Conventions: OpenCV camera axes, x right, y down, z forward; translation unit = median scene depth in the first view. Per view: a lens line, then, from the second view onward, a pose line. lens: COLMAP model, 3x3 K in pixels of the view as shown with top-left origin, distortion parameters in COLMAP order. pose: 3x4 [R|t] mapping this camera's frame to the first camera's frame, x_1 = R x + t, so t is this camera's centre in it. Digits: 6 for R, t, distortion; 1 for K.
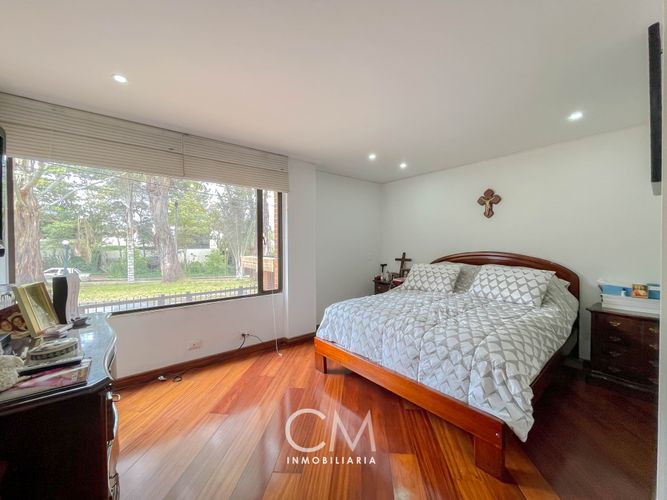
lens RADIAL K [[271.7, 0, 333.5], [0, 271.7, 250.0], [0, 0, 1]] dist [0.000142, 0.000020]
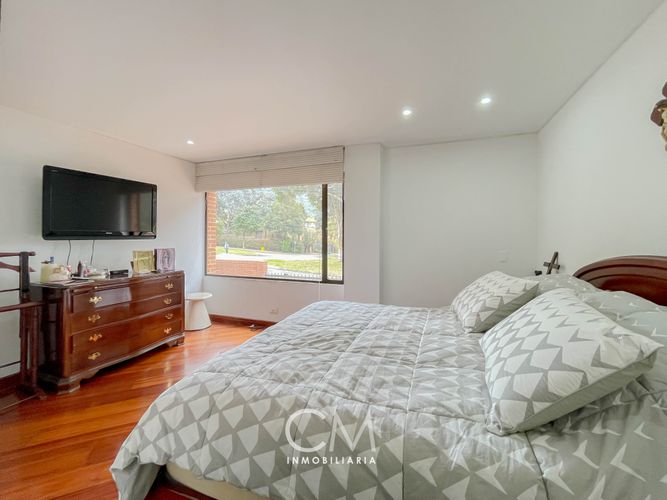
lens RADIAL K [[273.4, 0, 334.2], [0, 273.4, 235.2], [0, 0, 1]] dist [-0.000934, -0.000051]
pose [[0.503067, -0.000016, -0.864247, 0.562532], [-0.028331, 0.999462, -0.016509, -0.002478], [0.863783, 0.032790, 0.502797, 0.409332]]
